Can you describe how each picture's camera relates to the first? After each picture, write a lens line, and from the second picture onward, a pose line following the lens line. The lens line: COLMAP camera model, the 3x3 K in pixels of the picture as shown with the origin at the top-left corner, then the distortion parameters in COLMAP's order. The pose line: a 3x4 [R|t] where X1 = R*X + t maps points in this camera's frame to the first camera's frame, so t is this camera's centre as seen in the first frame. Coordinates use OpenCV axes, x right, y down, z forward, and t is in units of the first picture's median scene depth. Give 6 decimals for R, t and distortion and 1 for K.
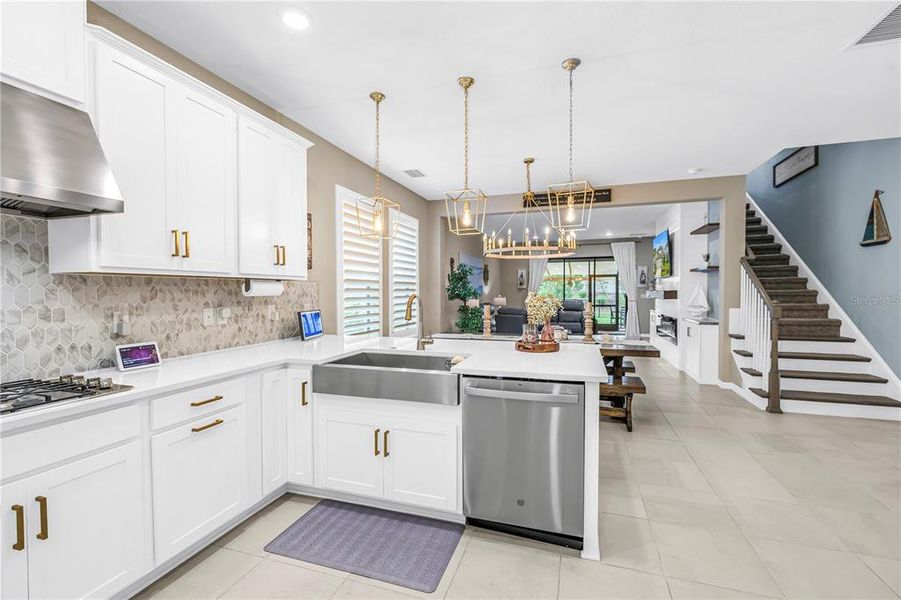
lens RADIAL K [[393.6, 0, 452.8], [0, 393.6, 295.9], [0, 0, 1]] dist [-0.000900, 0.001646]
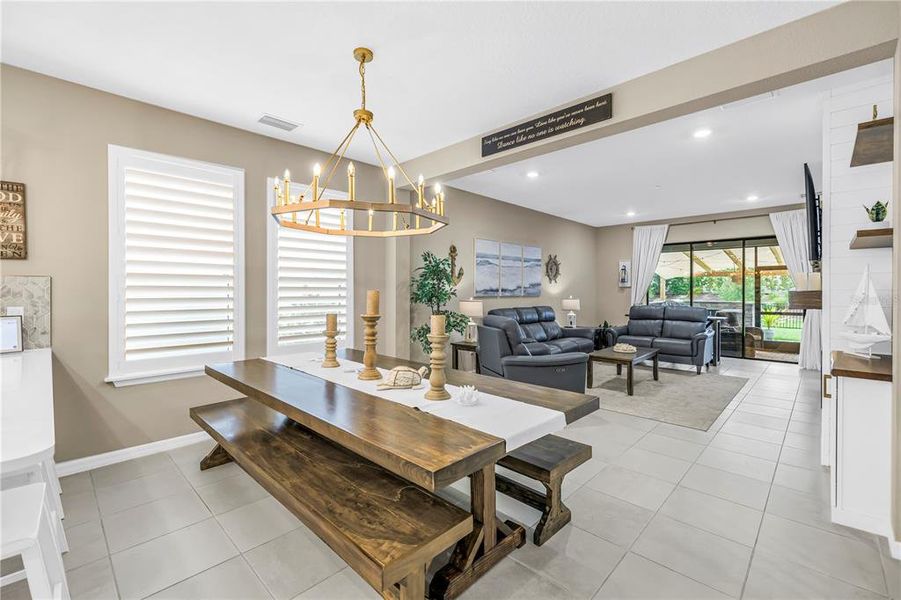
lens RADIAL K [[393.6, 0, 459.3], [0, 393.6, 286.2], [0, 0, 1]] dist [-0.000900, 0.001646]
pose [[0.903242, -0.000405, -0.429131, 0.480506], [-0.008969, 0.999763, -0.019823, -0.007667], [0.429037, 0.021754, 0.903025, 0.491124]]
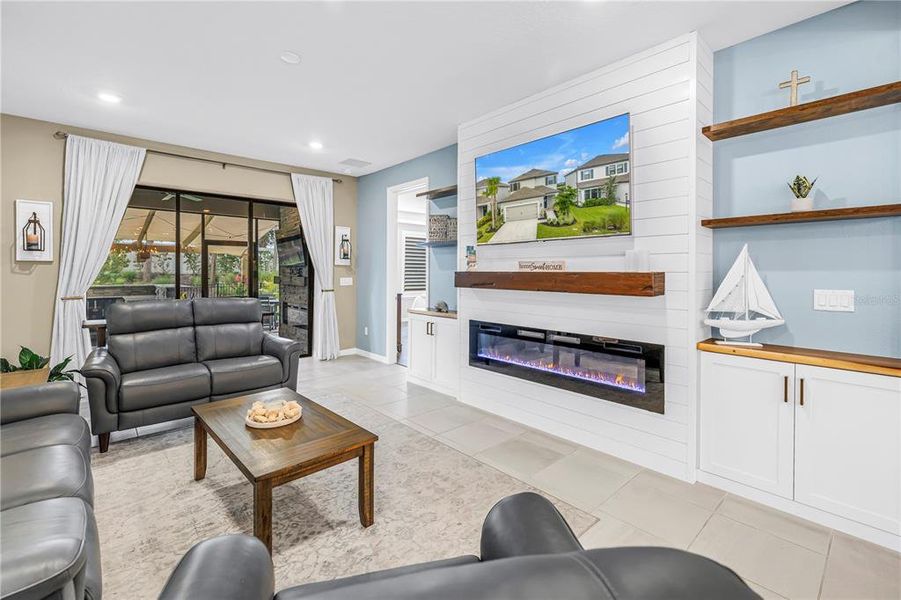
lens RADIAL K [[393.6, 0, 440.2], [0, 393.6, 272.8], [0, 0, 1]] dist [-0.000900, 0.001646]
pose [[0.508453, 0.004153, 0.861080, 0.154497], [0.003286, 0.999972, -0.006764, -0.014924], [-0.861084, 0.006269, 0.508425, 1.261763]]
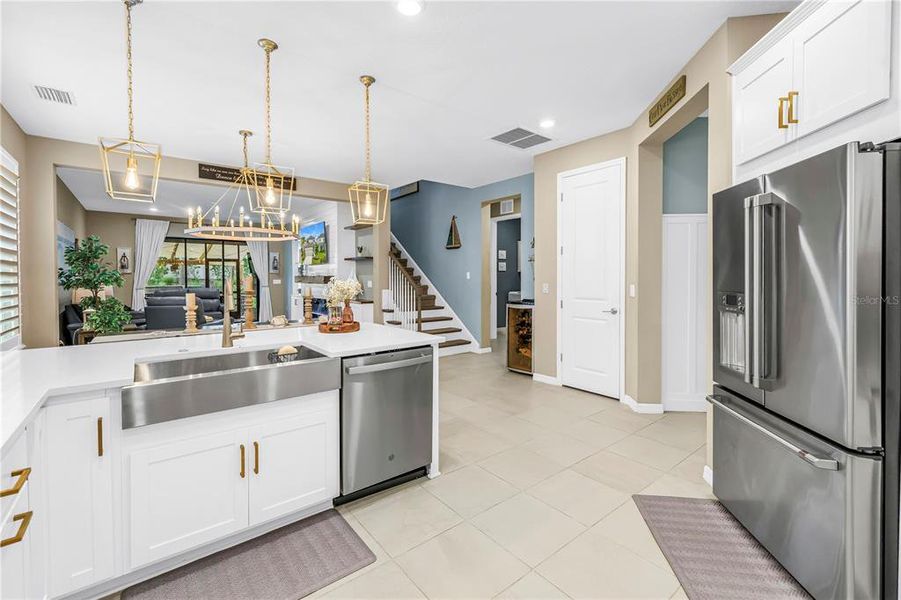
lens RADIAL K [[393.6, 0, 463.0], [0, 393.6, 281.6], [0, 0, 1]] dist [-0.000900, 0.001646]
pose [[0.536339, -0.009199, 0.843952, -0.267182], [0.009764, 0.999941, 0.004694, 0.000938], [-0.843946, 0.005723, 0.536397, 0.075926]]
